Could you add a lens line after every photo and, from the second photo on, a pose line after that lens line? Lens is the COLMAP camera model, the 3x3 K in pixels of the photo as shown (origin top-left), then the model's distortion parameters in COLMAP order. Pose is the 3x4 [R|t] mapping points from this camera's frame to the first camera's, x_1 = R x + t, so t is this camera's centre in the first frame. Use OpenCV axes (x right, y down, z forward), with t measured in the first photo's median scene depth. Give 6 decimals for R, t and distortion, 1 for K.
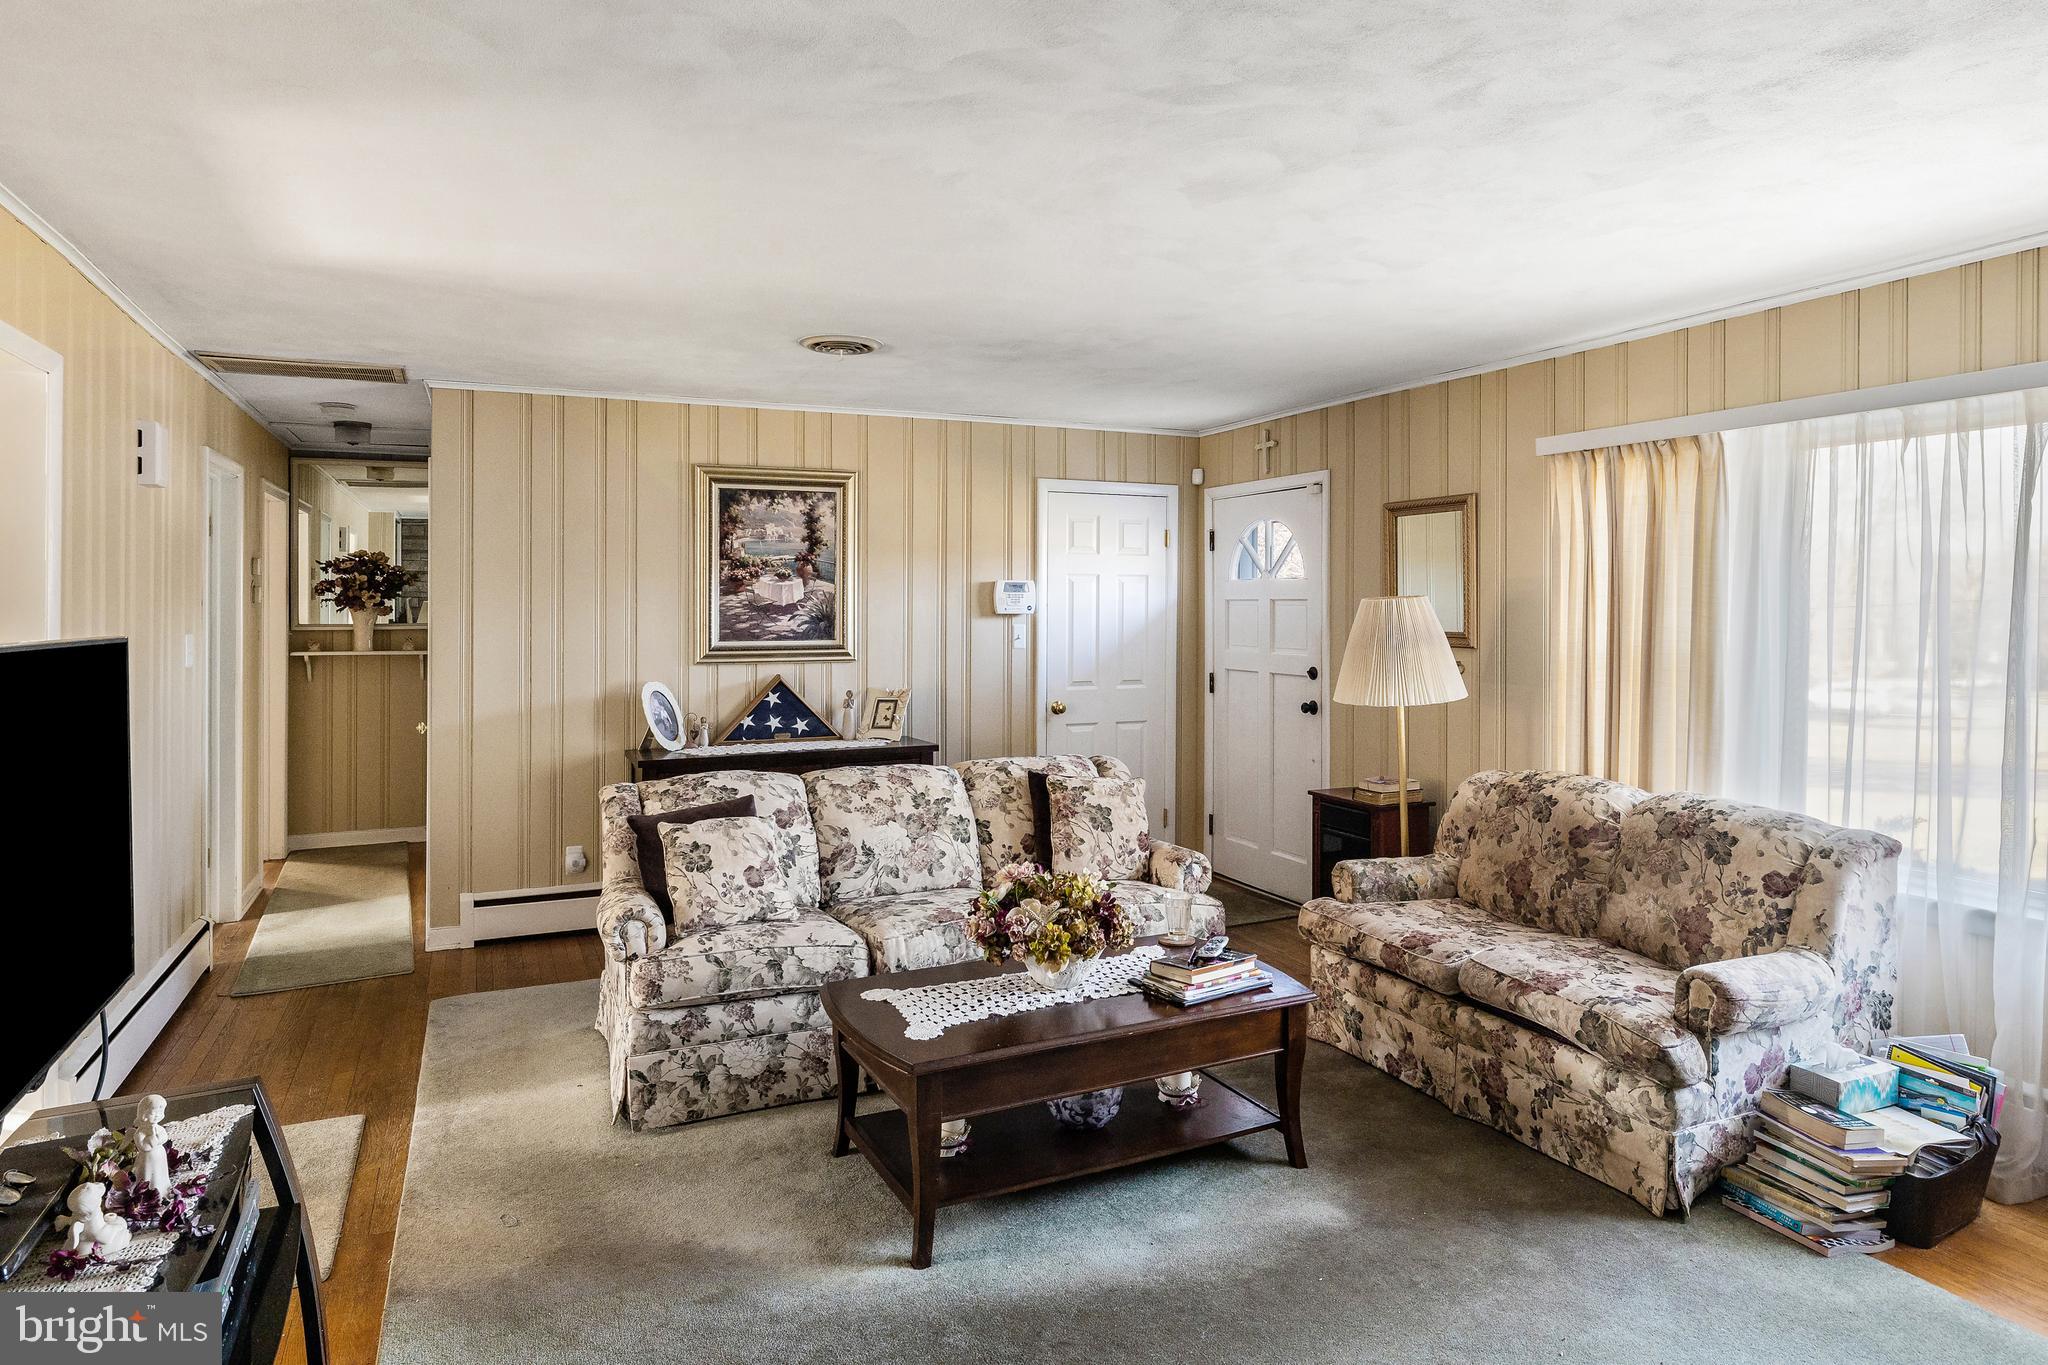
lens RADIAL K [[1207.1, 0, 1022.2], [0, 1207.1, 610.3], [0, 0, 1]] dist [-0.001127, 0.000000]
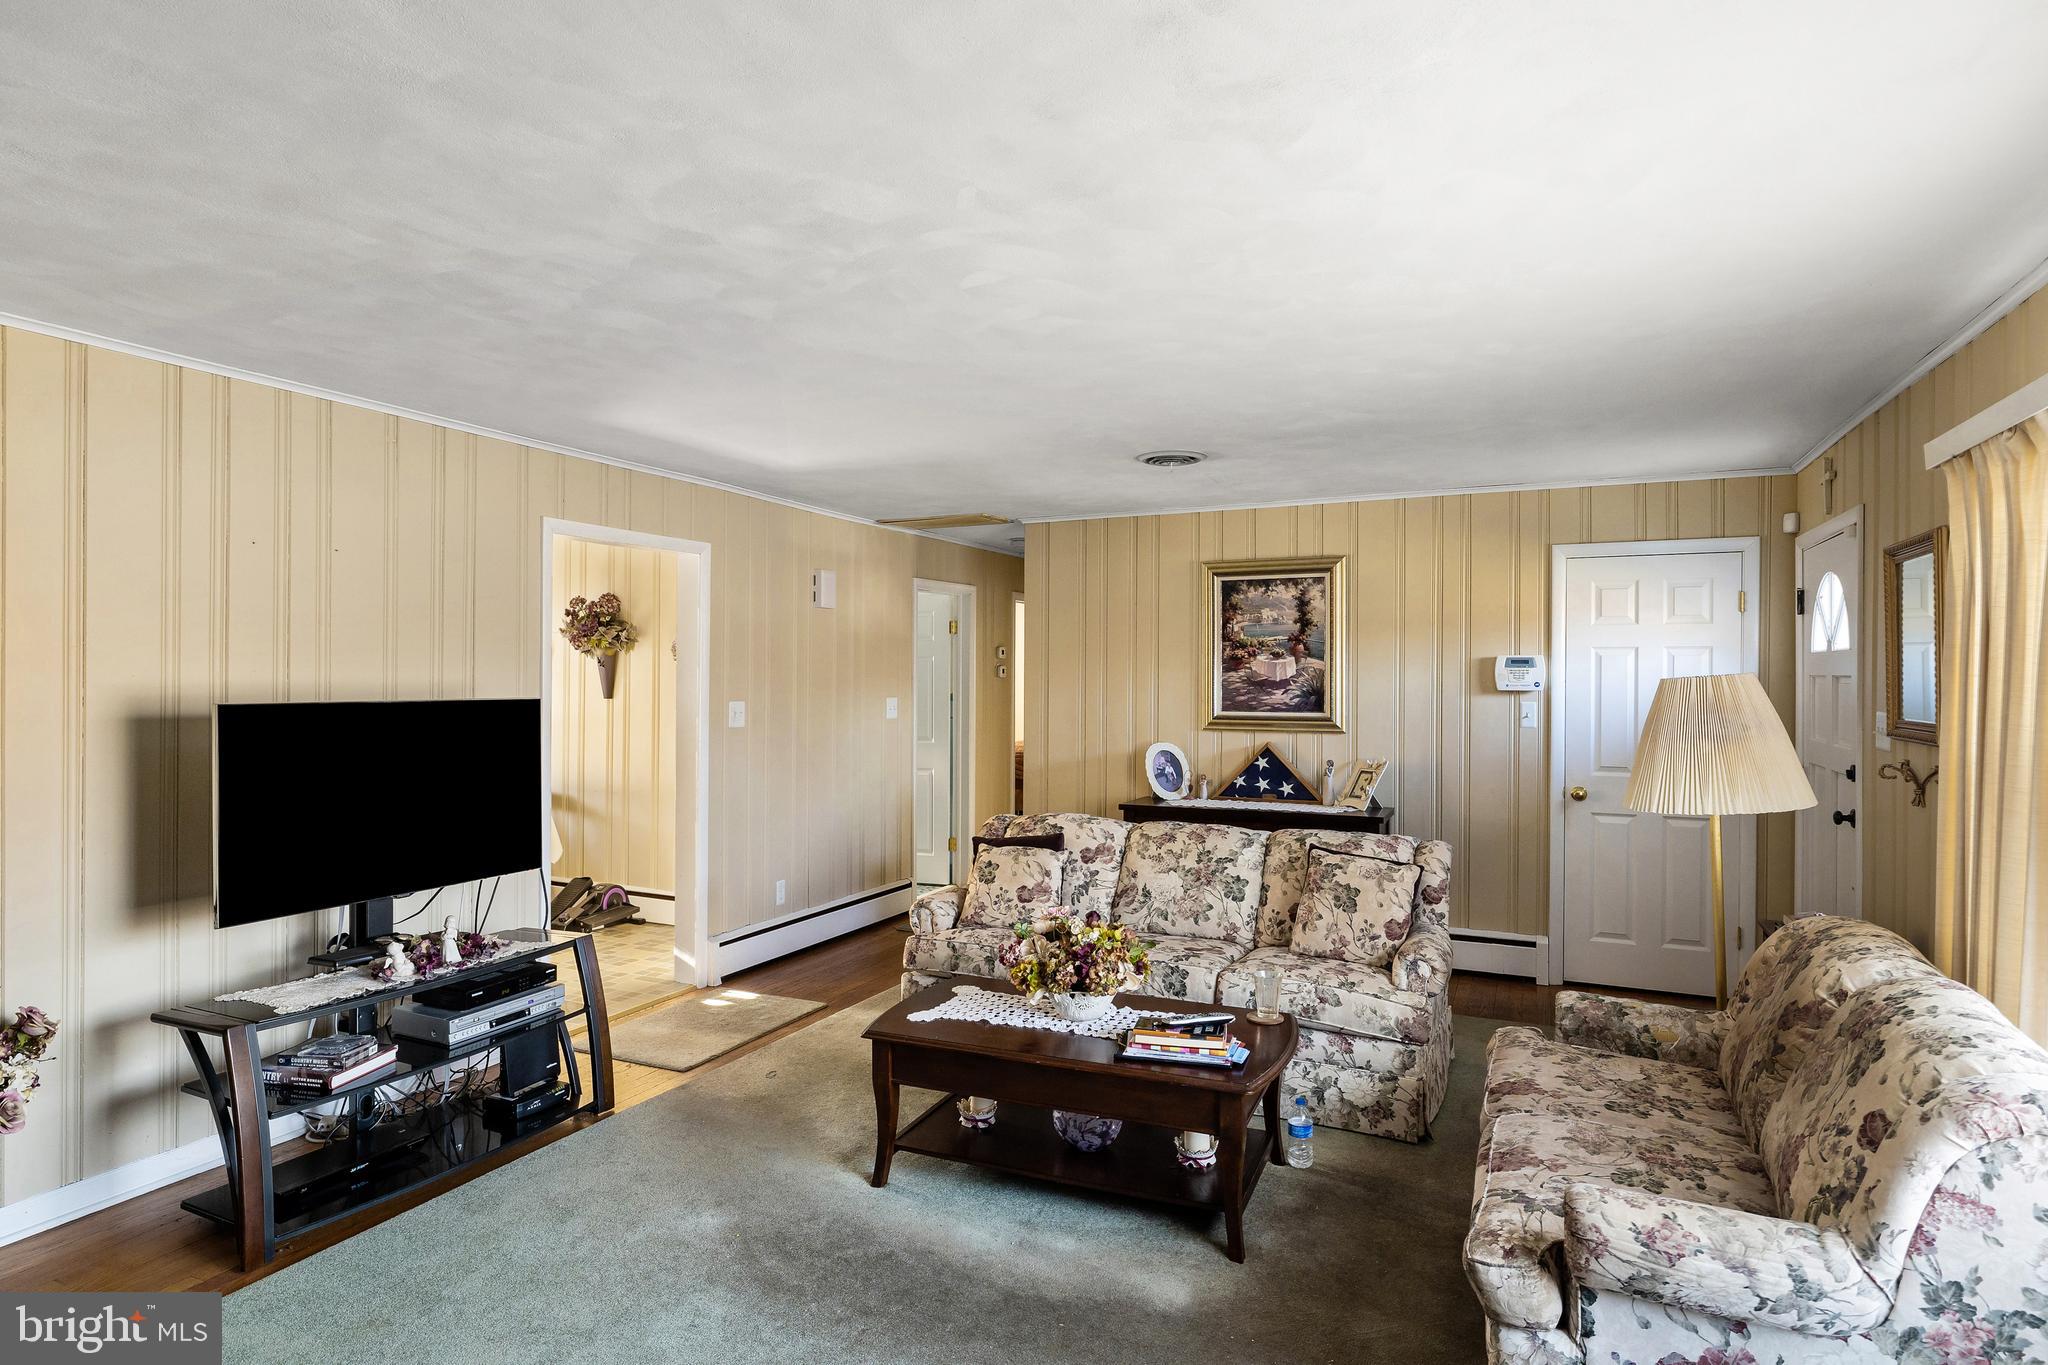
lens RADIAL K [[1099.3, 0, 1024.0], [0, 1099.3, 682.5], [0, 0, 1]] dist [-0.001473, 0.000292]
pose [[0.652936, 0.006165, -0.757388, 0.431136], [-0.004935, 0.999980, 0.003885, -0.005431], [0.757397, 0.001201, 0.652953, 0.156208]]
